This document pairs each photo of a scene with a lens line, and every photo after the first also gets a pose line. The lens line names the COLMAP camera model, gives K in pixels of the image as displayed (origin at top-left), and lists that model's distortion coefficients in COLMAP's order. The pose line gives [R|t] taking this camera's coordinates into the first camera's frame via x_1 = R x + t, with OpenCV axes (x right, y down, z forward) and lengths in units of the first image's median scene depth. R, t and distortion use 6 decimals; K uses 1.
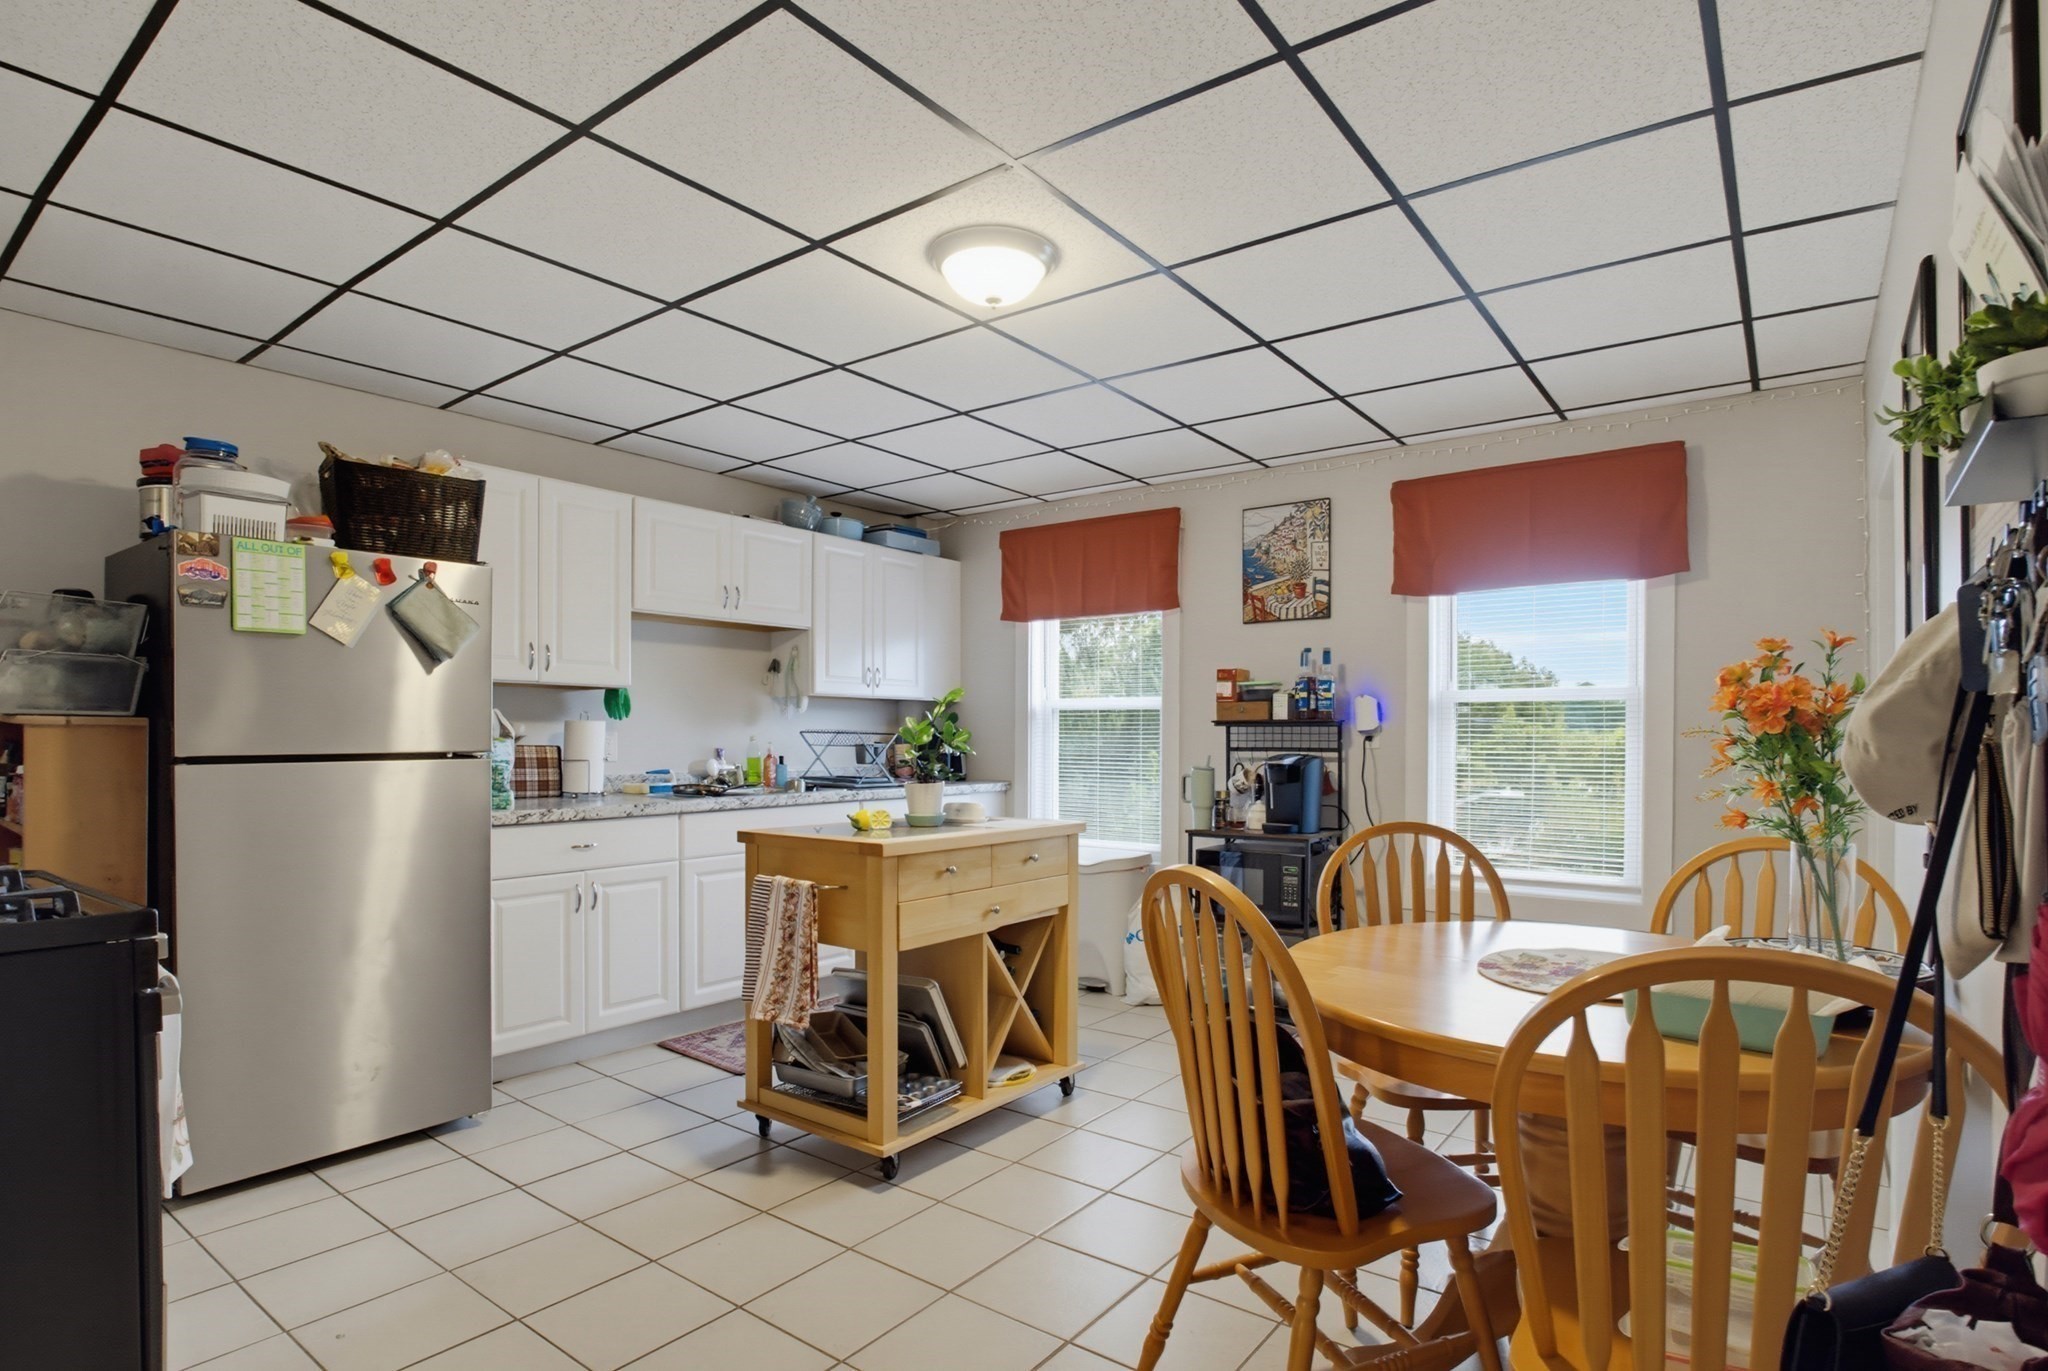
lens RADIAL K [[1013.8, 0, 1094.6], [0, 1013.8, 734.9], [0, 0, 1]] dist [-0.026247, 0.003997]
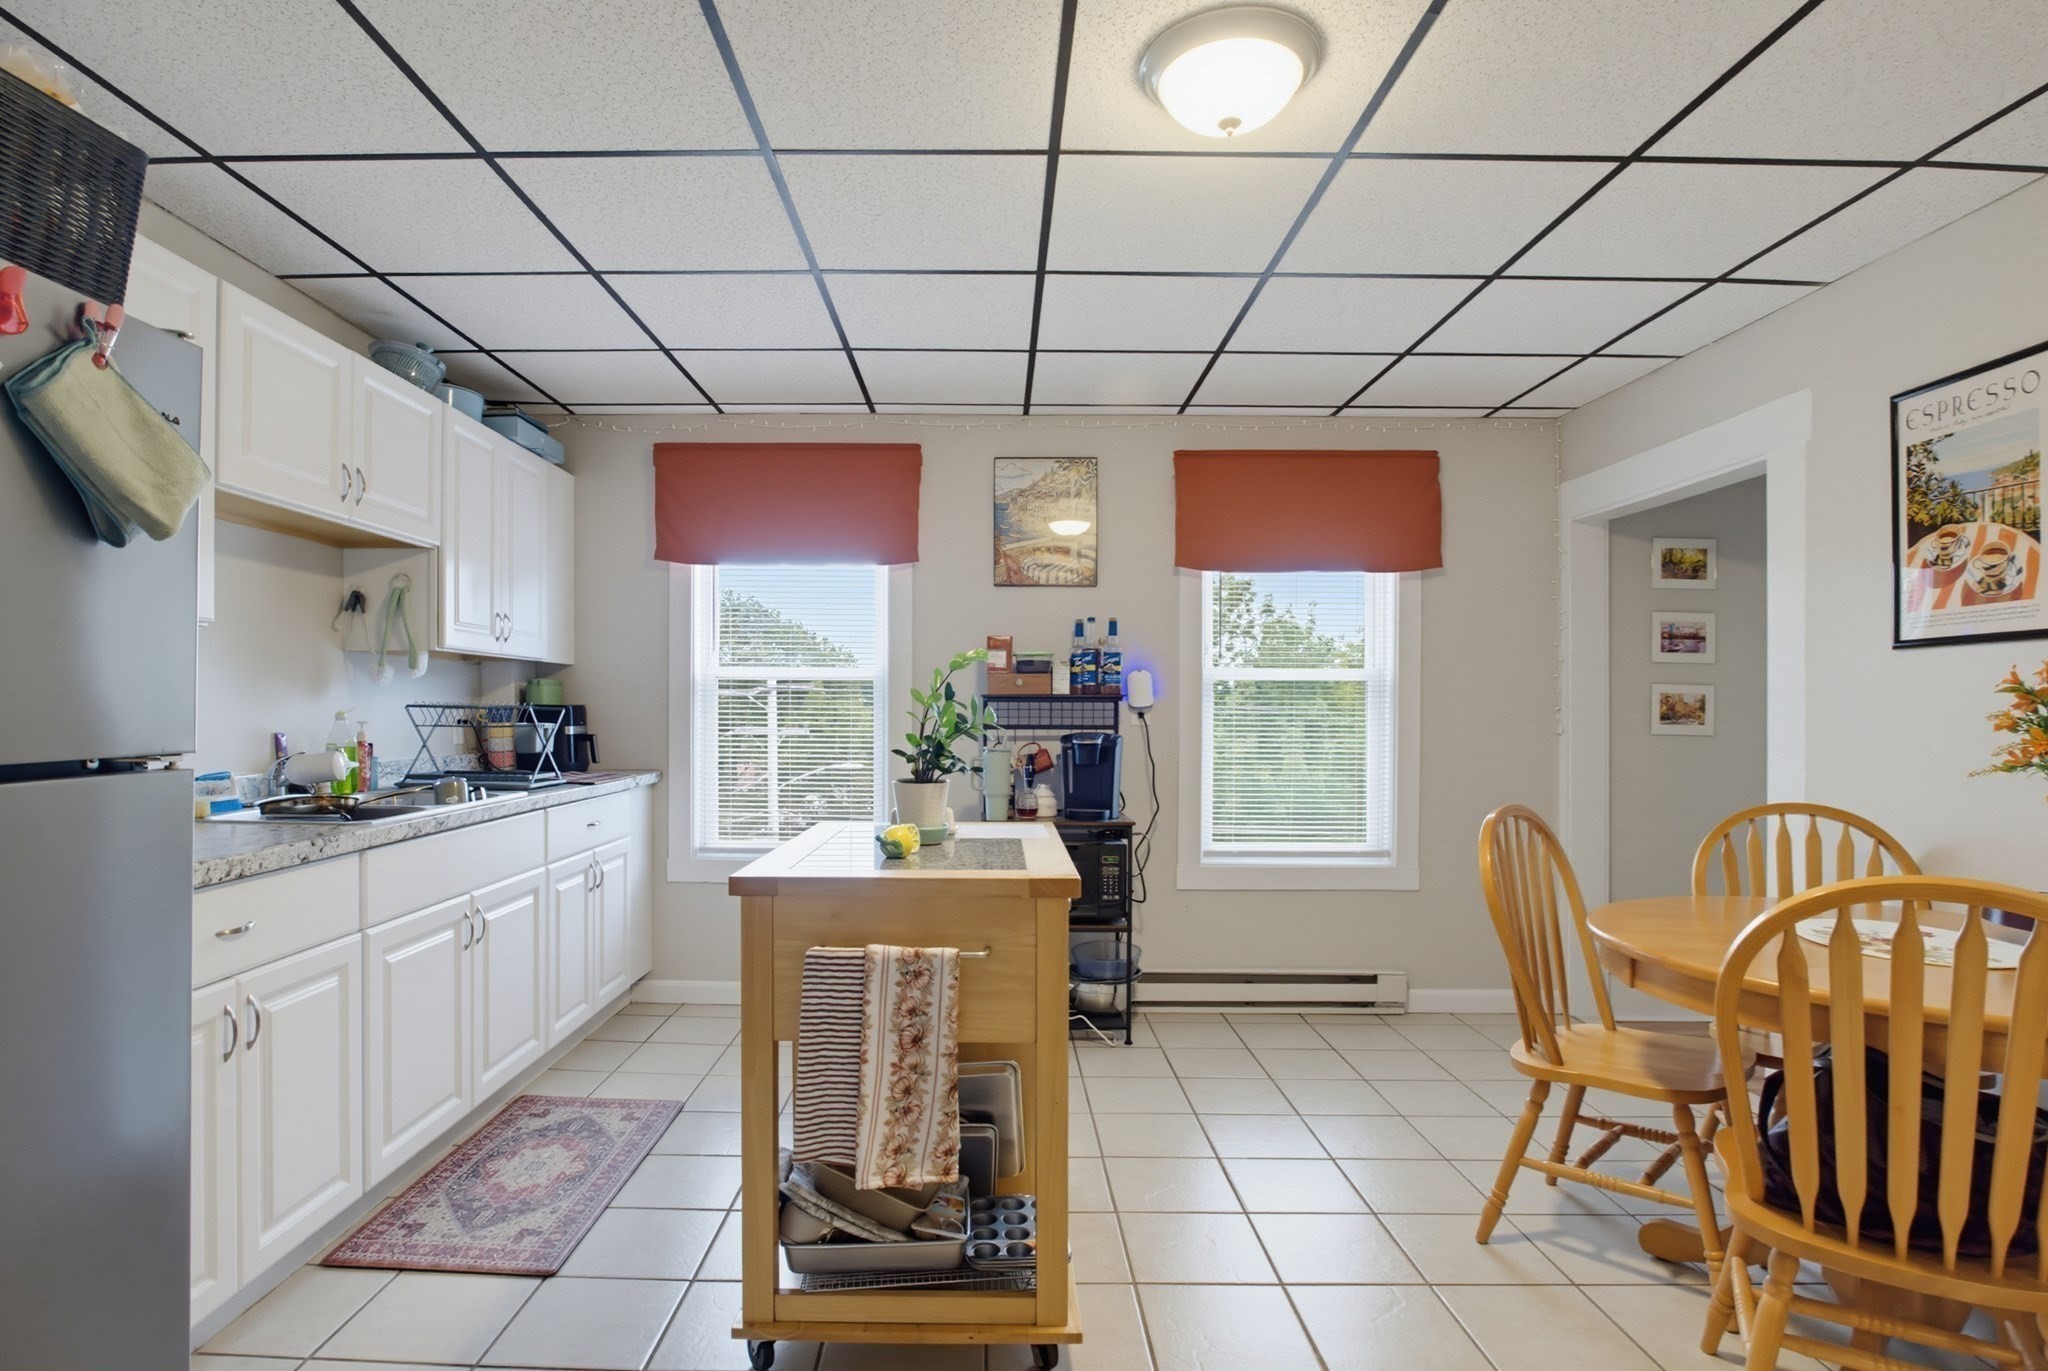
lens RADIAL K [[1013.8, 0, 950.0], [0, 1013.8, 694.8], [0, 0, 1]] dist [-0.026247, 0.003997]
pose [[0.825121, 0.007904, 0.564901, -0.408128], [-0.004054, 0.999959, -0.008070, -0.006820], [-0.564942, 0.004369, 0.825119, 0.299986]]
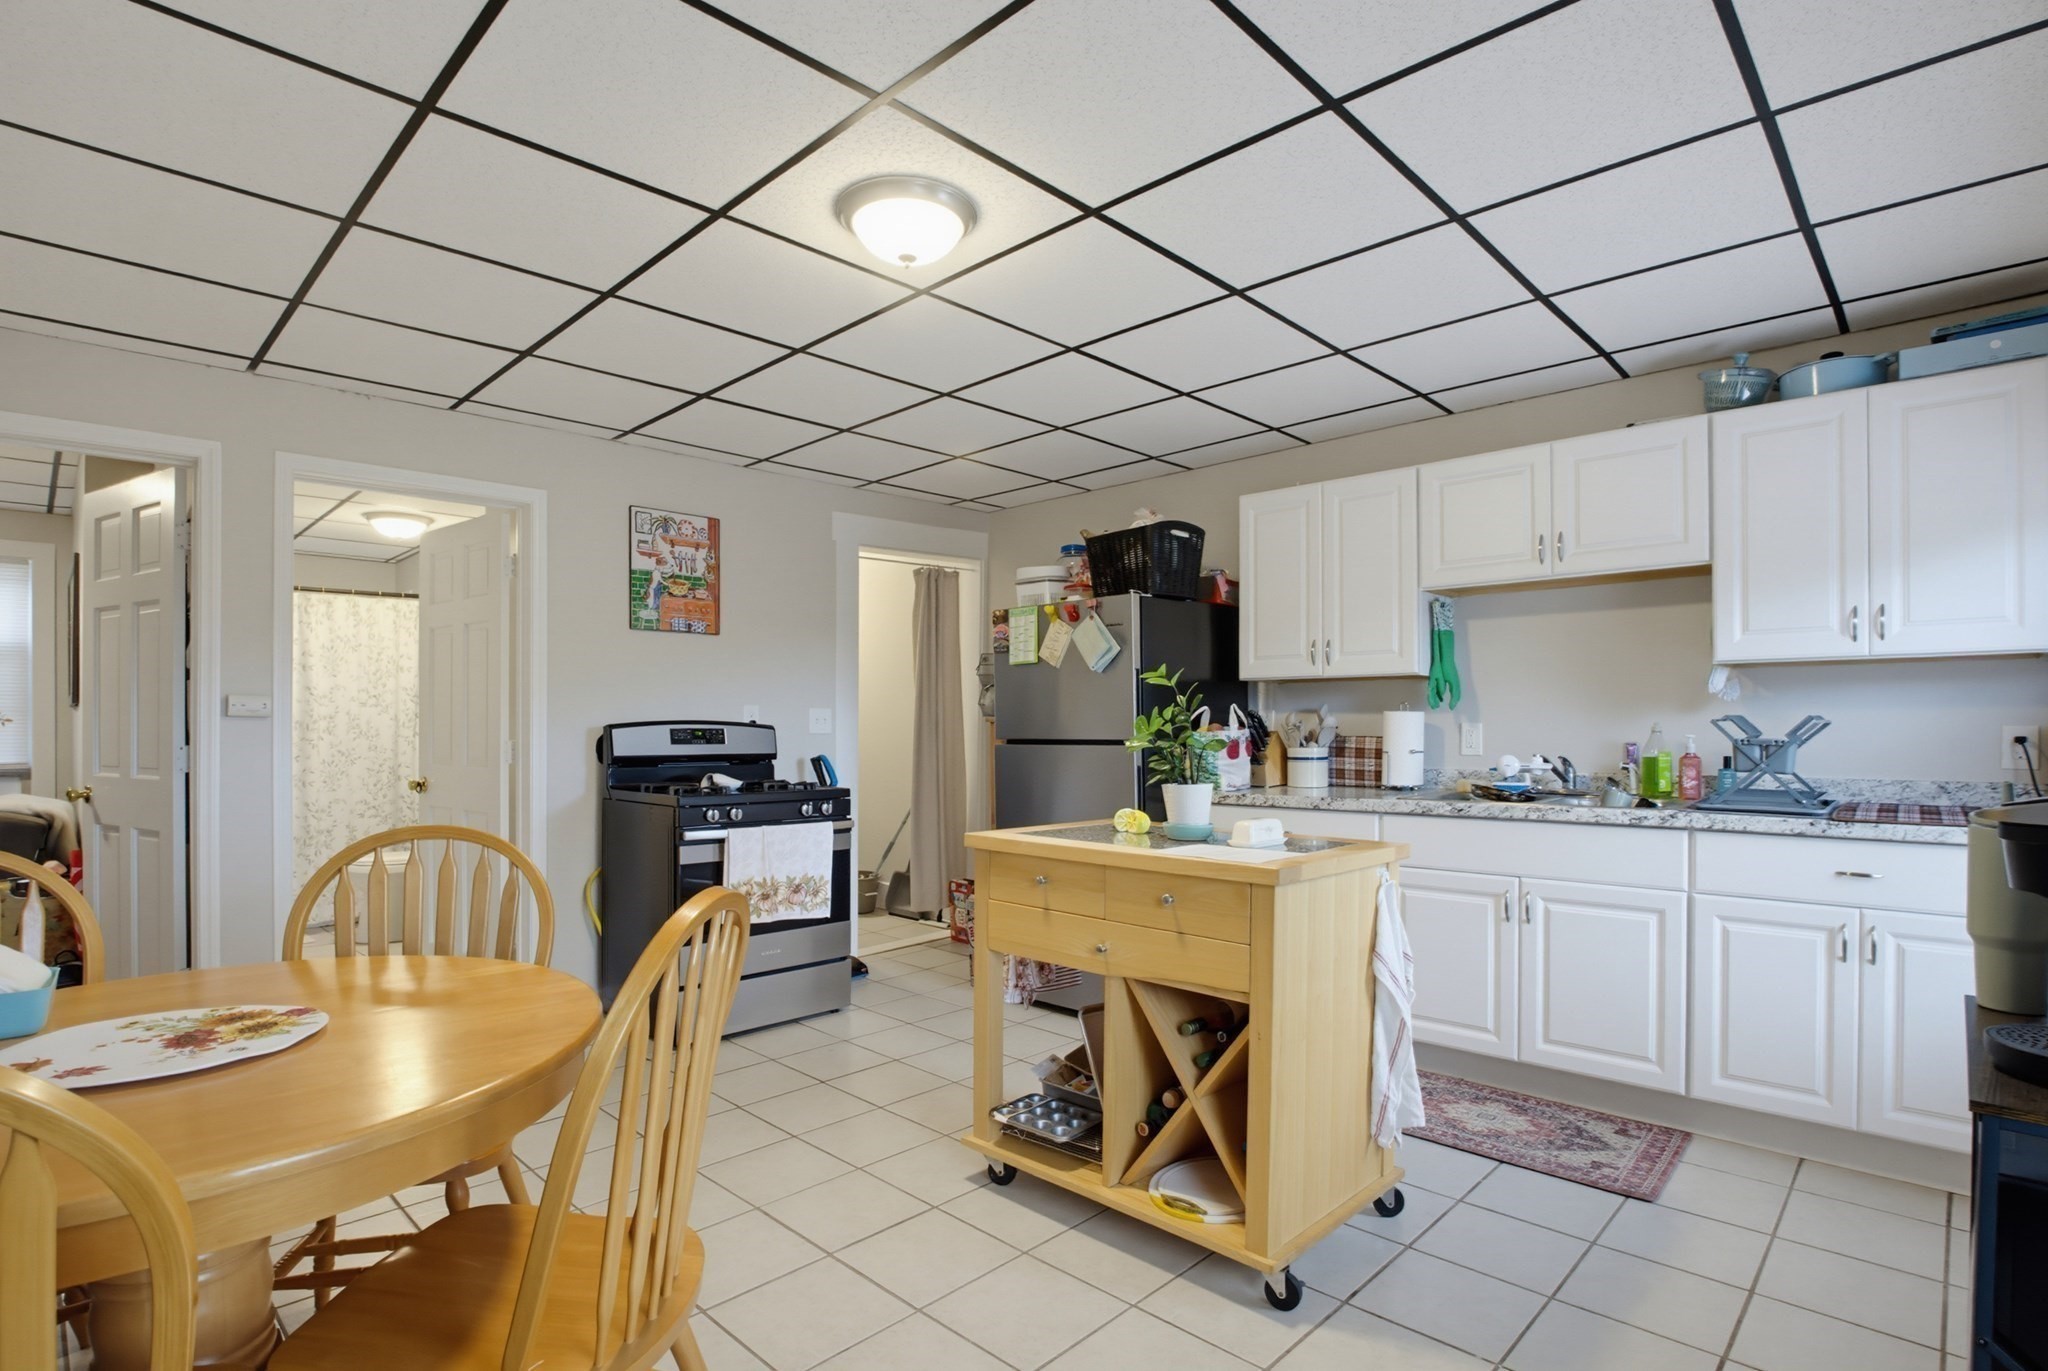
lens RADIAL K [[1013.8, 0, 1008.8], [0, 1013.8, 725.3], [0, 0, 1]] dist [-0.026247, 0.003997]
pose [[-0.147789, -0.001767, -0.989017, 0.435242], [0.001632, 0.999997, -0.002031, 0.000364], [0.989018, -0.001914, -0.147785, 0.658495]]
